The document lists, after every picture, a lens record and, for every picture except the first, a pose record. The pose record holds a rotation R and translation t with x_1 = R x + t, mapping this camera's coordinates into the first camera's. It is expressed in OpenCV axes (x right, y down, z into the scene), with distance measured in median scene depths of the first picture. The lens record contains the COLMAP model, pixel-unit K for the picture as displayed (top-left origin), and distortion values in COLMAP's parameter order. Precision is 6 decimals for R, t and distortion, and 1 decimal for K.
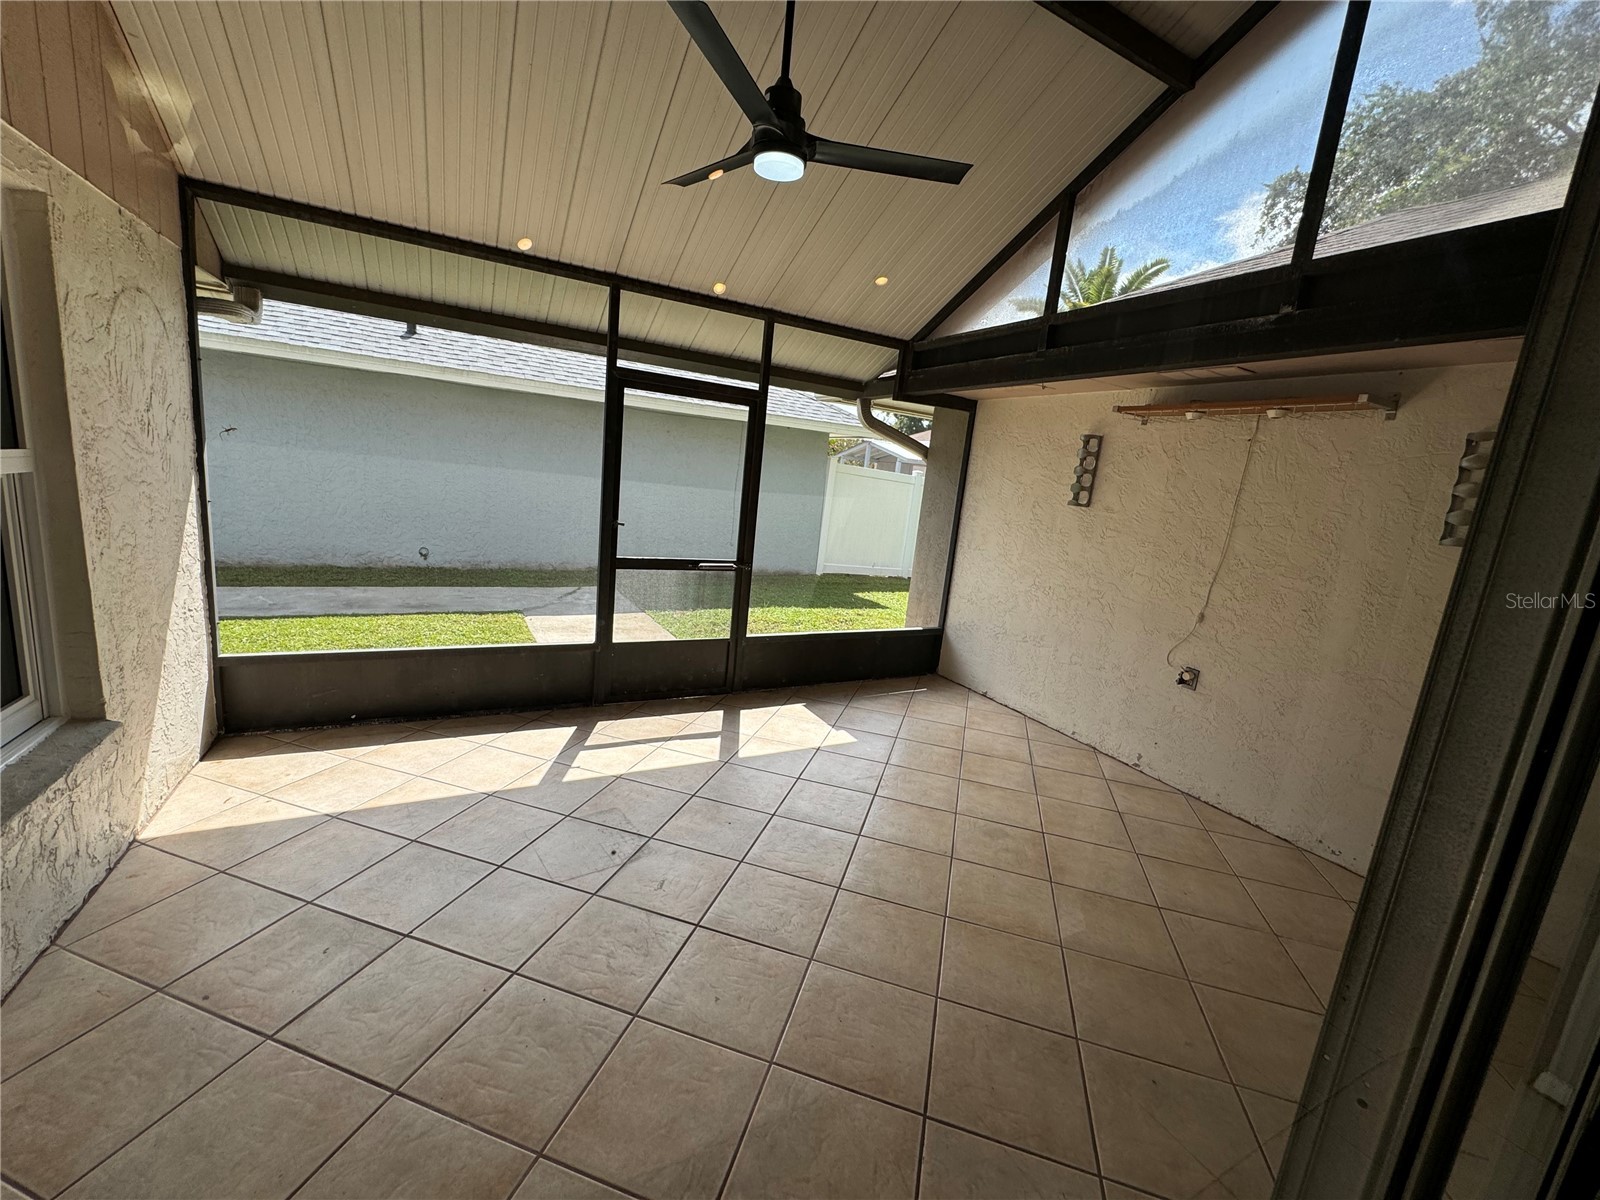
lens RADIAL K [[641.8, 0, 802.4], [0, 641.8, 596.9], [0, 0, 1]] dist [0.000000, -0.000133]
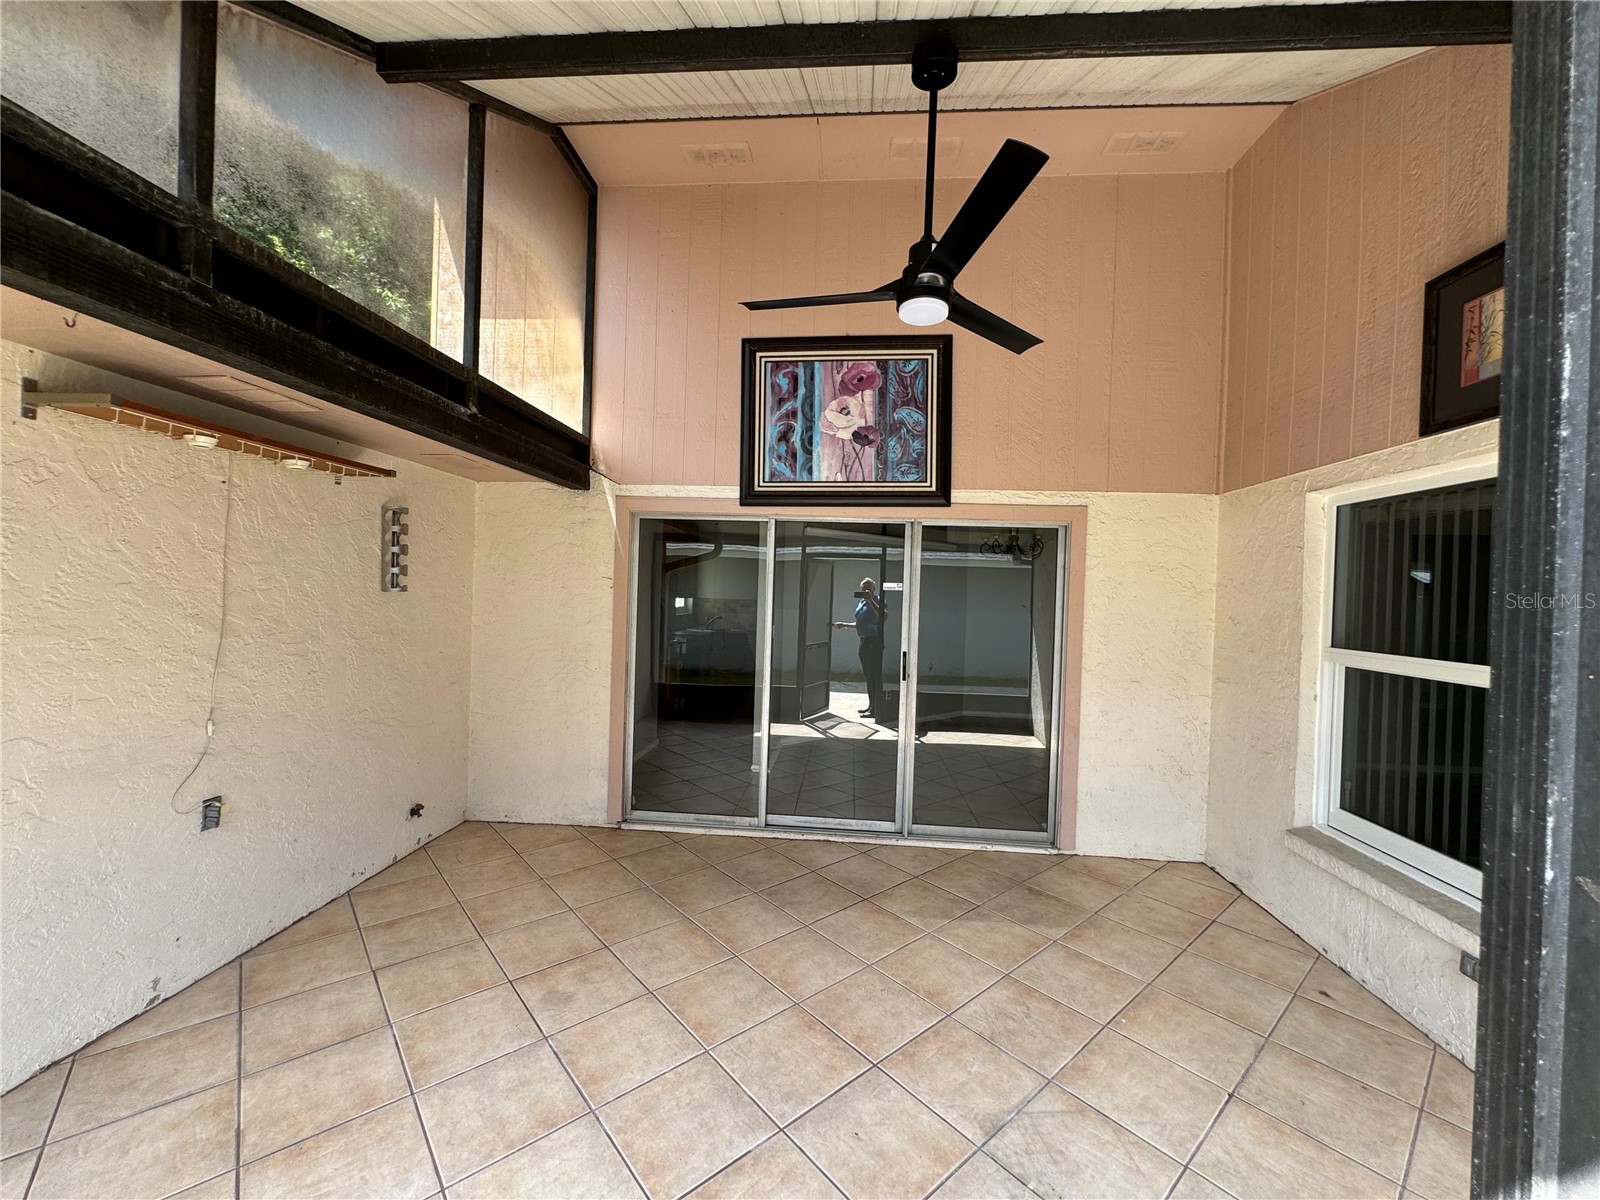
lens RADIAL K [[641.8, 0, 802.4], [0, 641.8, 596.9], [0, 0, 1]] dist [0.000000, -0.000133]
pose [[-0.828456, -0.127658, 0.545311, -0.301379], [-0.007506, 0.976119, 0.217107, -0.277998], [-0.560004, 0.175770, -0.809630, 1.237206]]
